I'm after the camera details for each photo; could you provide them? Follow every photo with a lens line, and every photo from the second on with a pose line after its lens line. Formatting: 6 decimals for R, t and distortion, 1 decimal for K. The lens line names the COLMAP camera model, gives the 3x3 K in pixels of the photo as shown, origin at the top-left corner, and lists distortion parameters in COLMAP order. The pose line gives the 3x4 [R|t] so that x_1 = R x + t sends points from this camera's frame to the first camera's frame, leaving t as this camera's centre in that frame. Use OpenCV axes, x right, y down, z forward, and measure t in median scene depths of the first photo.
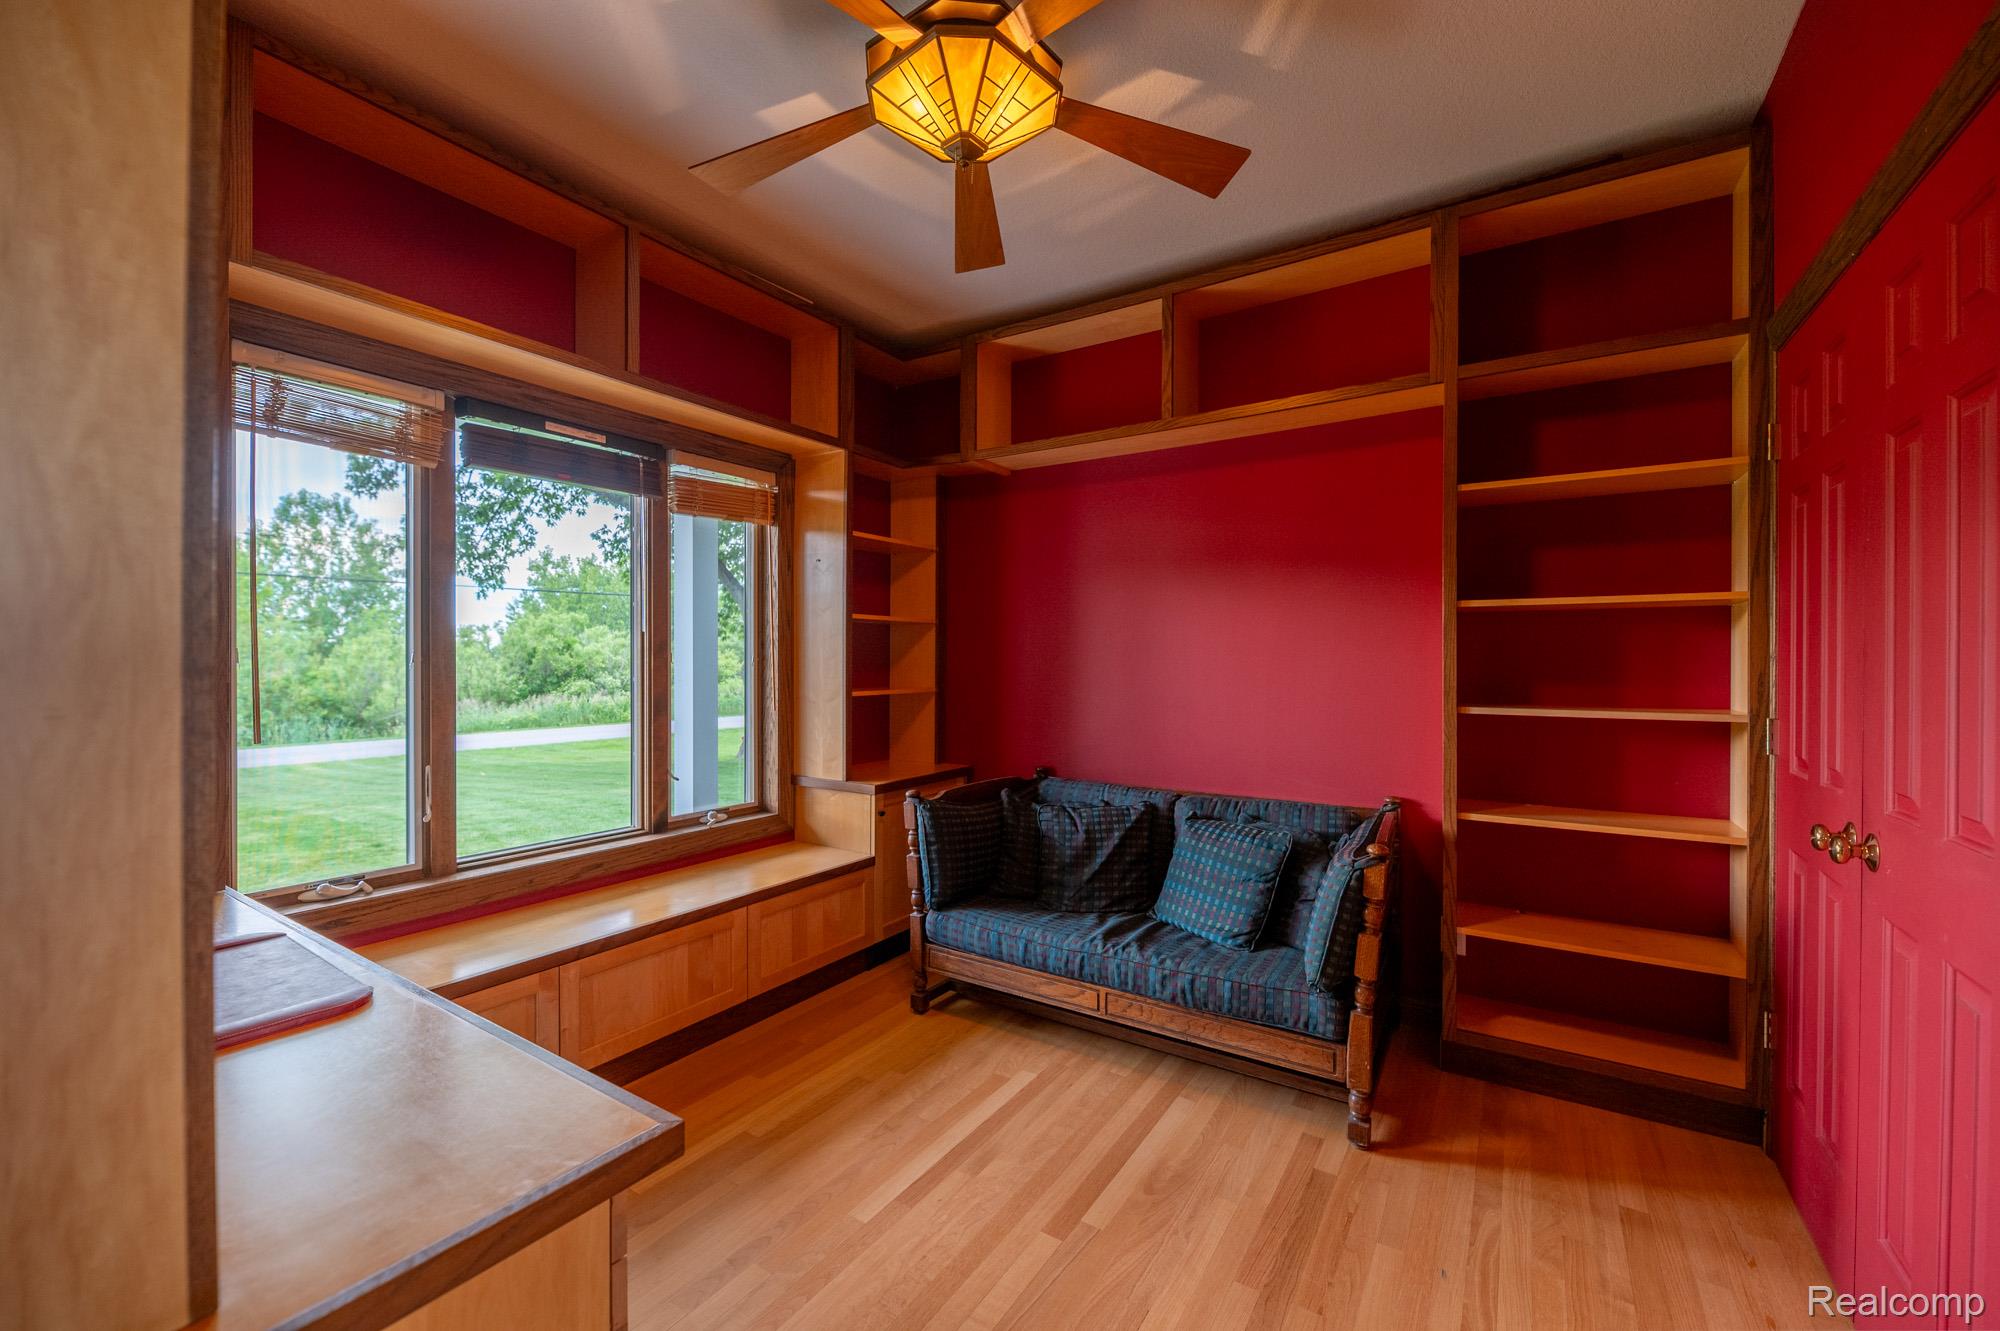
lens RADIAL K [[805.2, 0, 1005.4], [0, 805.2, 666.1], [0, 0, 1]] dist [0.000689, -0.003894]
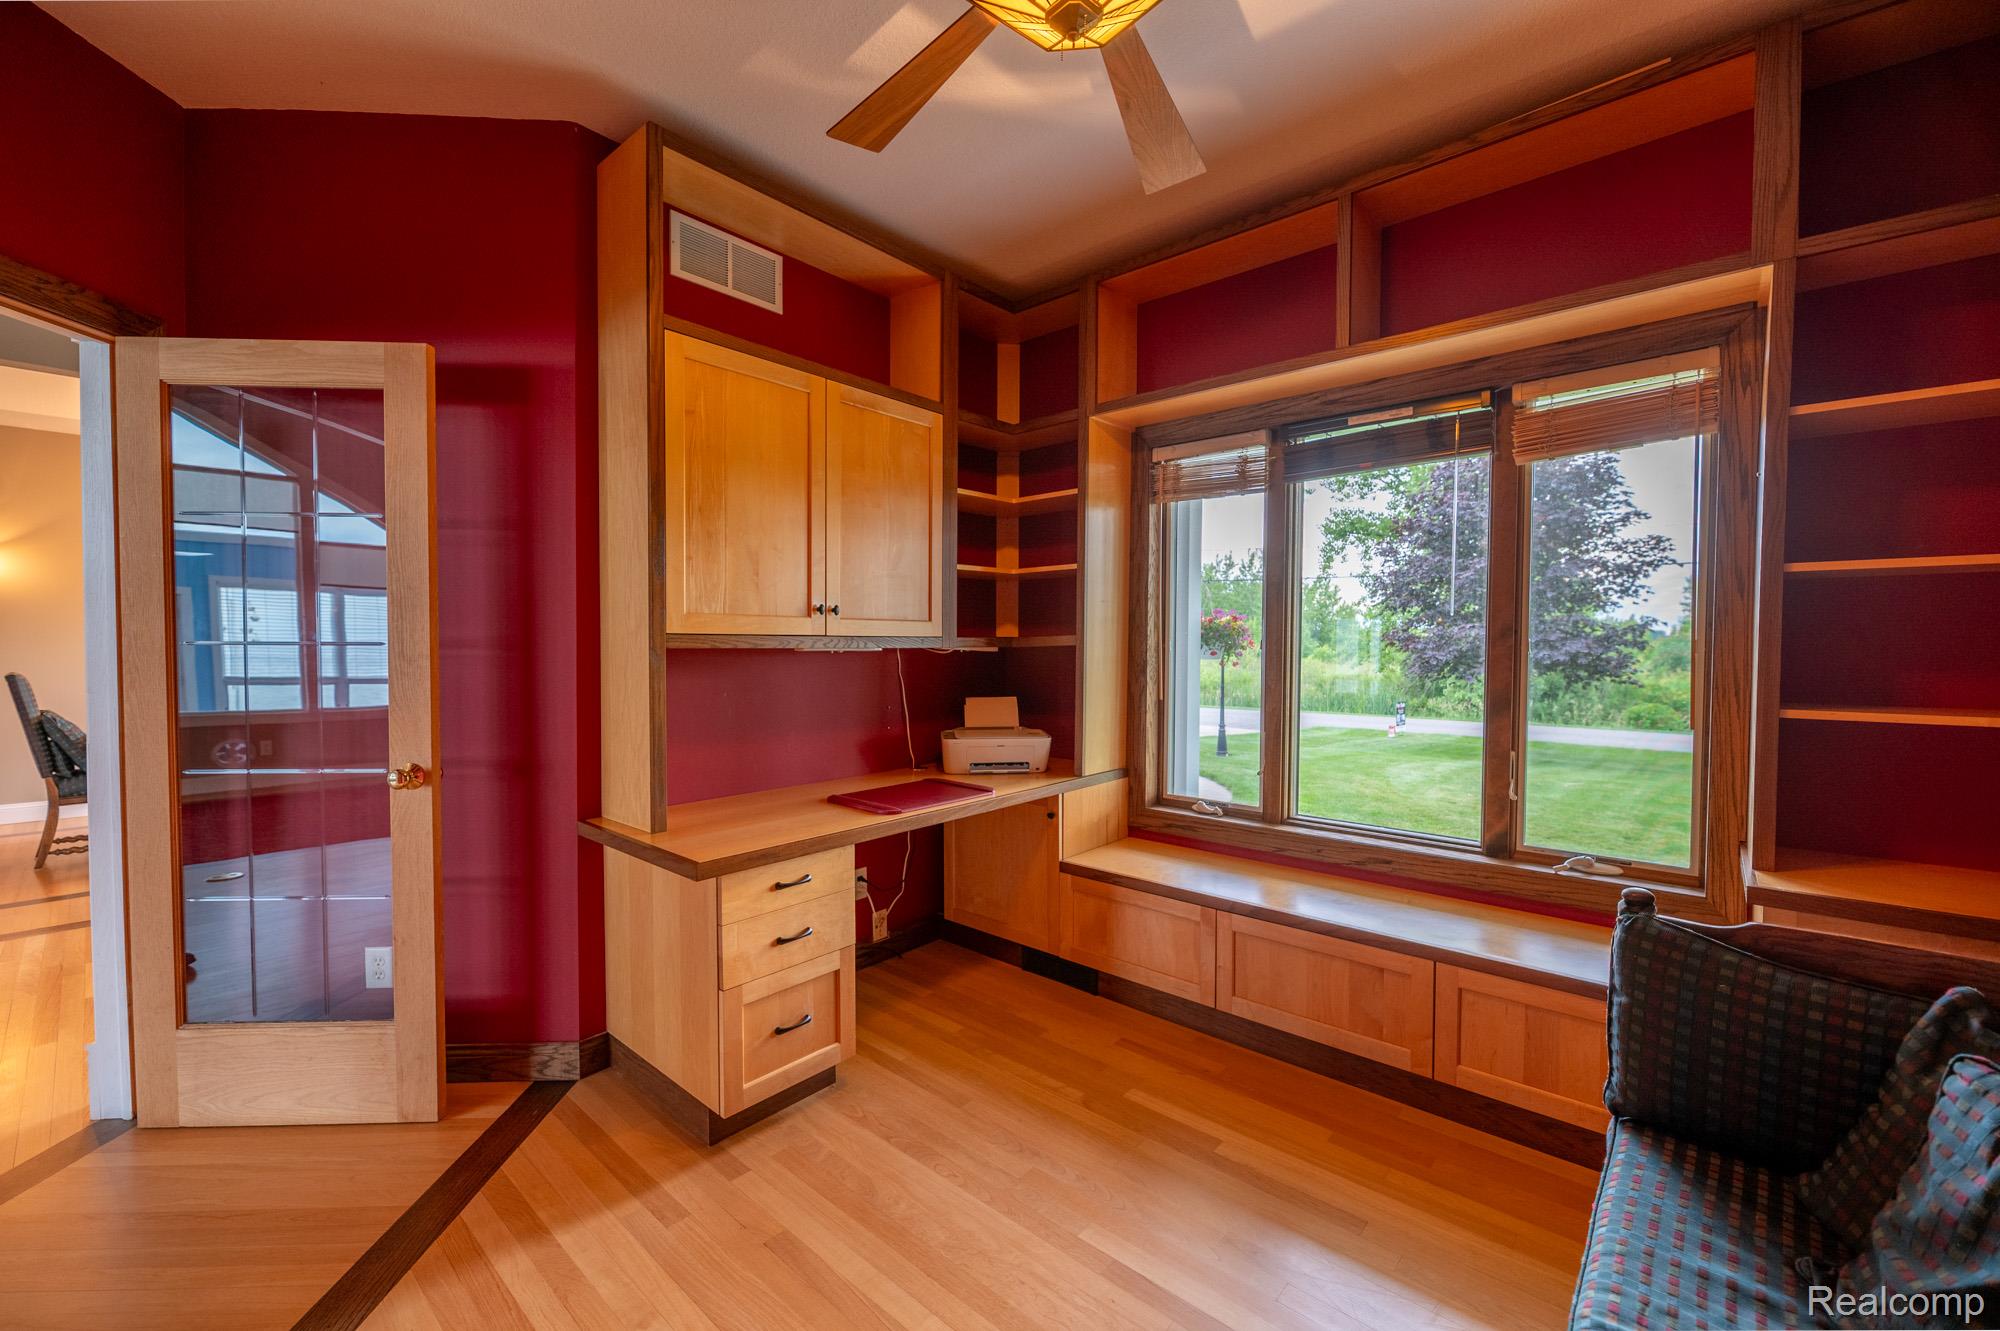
lens RADIAL K [[805.2, 0, 1005.4], [0, 805.2, 666.1], [0, 0, 1]] dist [0.000689, -0.003894]
pose [[-0.141066, 0.029928, -0.989548, 0.492843], [-0.005016, 0.999509, 0.030944, -0.013376], [0.989988, 0.009329, -0.140846, 0.666328]]
